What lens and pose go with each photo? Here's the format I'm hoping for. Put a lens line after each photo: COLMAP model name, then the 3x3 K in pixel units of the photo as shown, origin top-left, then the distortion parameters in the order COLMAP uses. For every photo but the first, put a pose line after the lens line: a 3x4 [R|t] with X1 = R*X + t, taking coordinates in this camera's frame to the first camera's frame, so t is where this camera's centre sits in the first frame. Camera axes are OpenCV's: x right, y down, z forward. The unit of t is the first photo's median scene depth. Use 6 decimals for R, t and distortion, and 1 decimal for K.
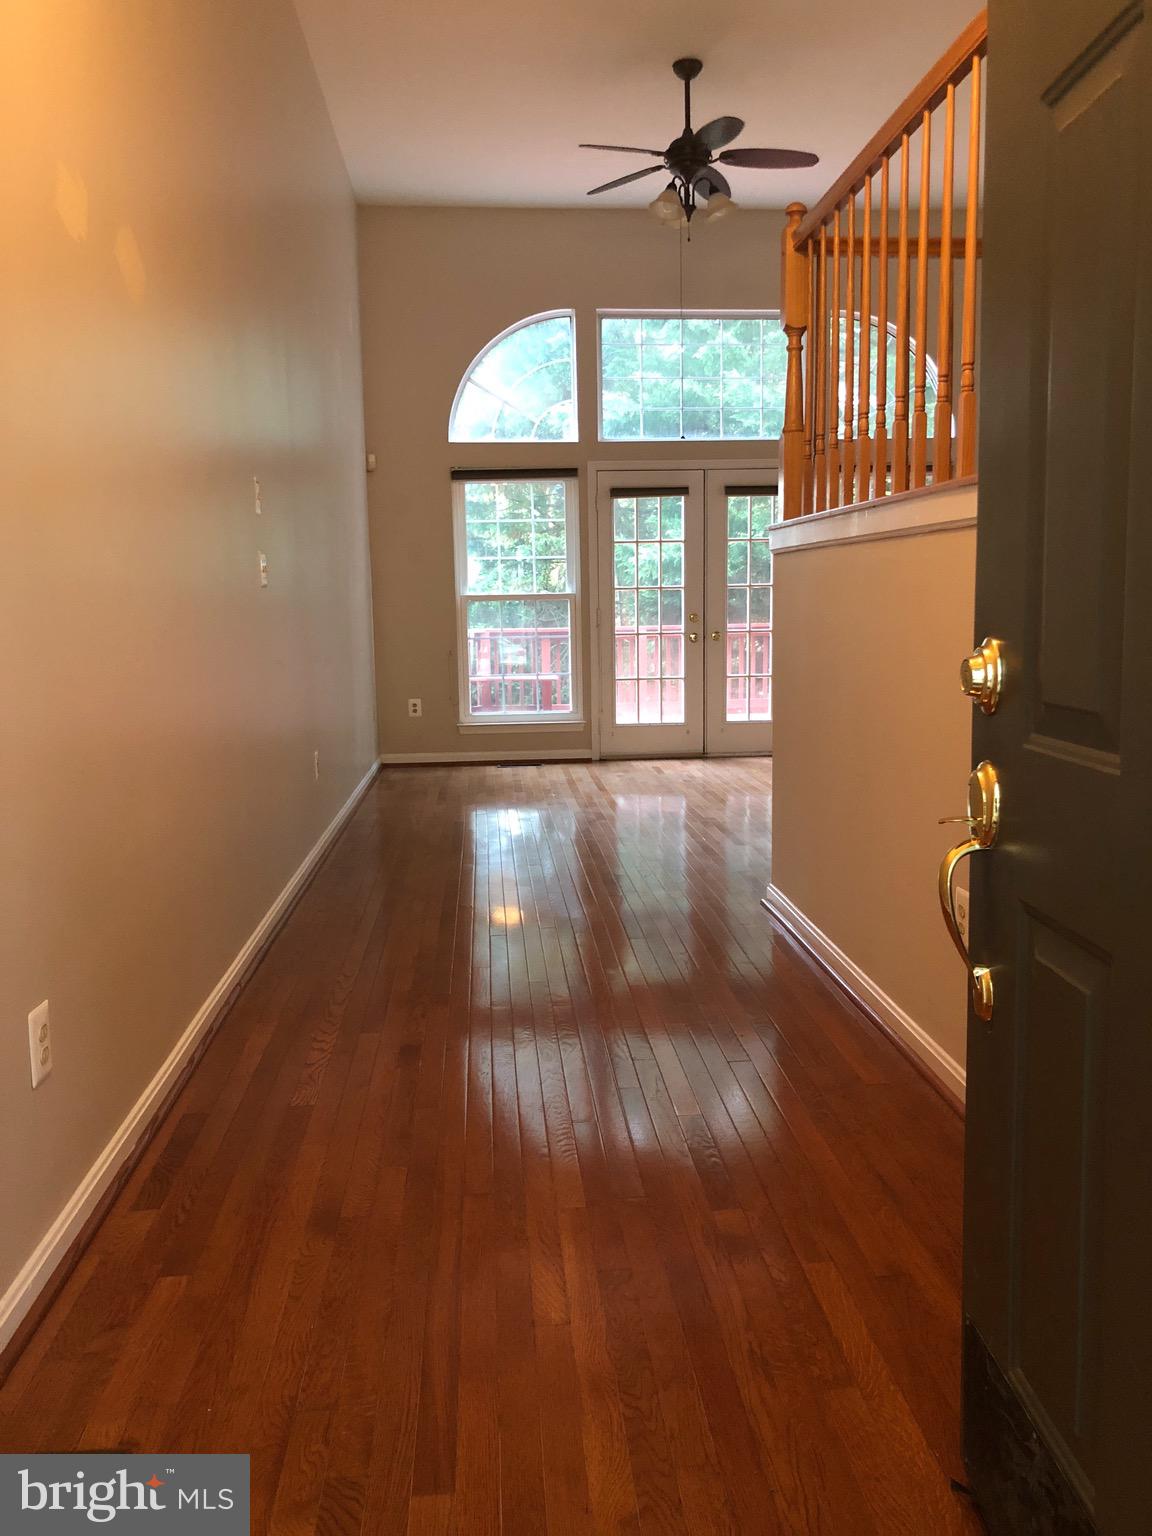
lens RADIAL K [[1261.0, 0, 576.0], [0, 1261.0, 768.0], [0, 0, 1]] dist [0.007603, 0.000866]
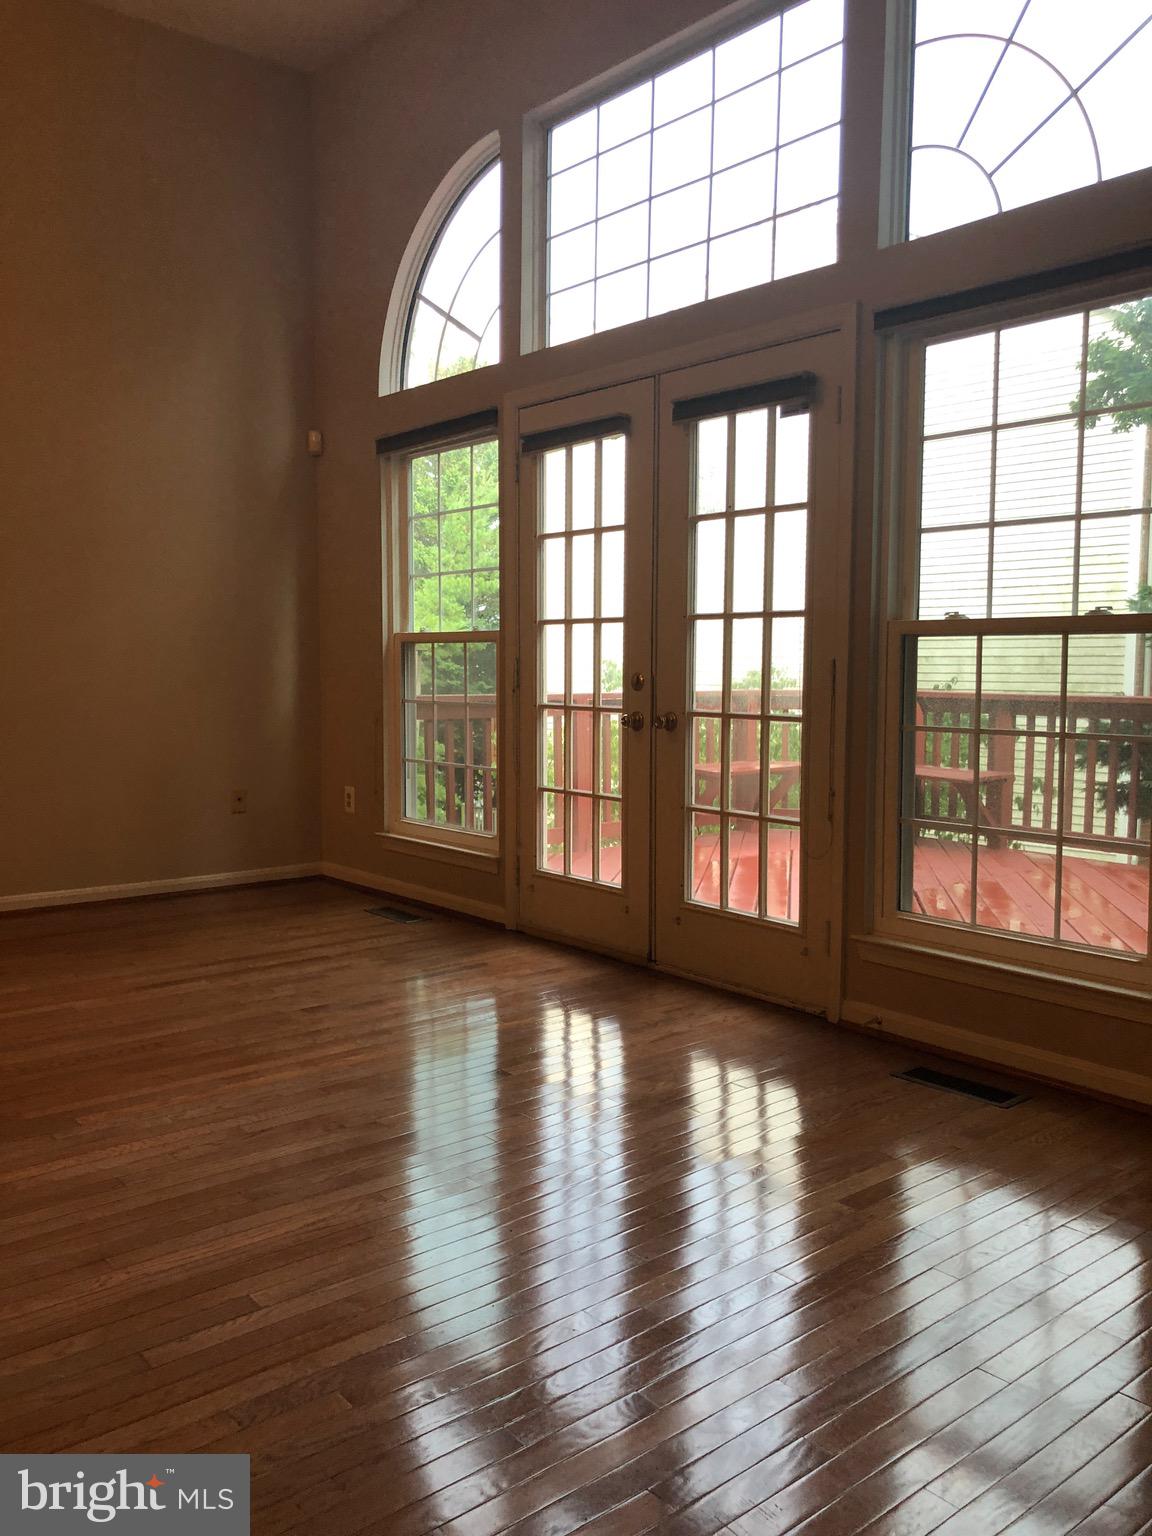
lens RADIAL K [[1261.0, 0, 576.0], [0, 1261.0, 768.0], [0, 0, 1]] dist [0.007603, 0.000866]
pose [[0.561484, 0.085853, -0.823022, 0.492001], [-0.124111, 0.992090, 0.018817, -0.092257], [0.818127, 0.091581, 0.567698, 0.715961]]
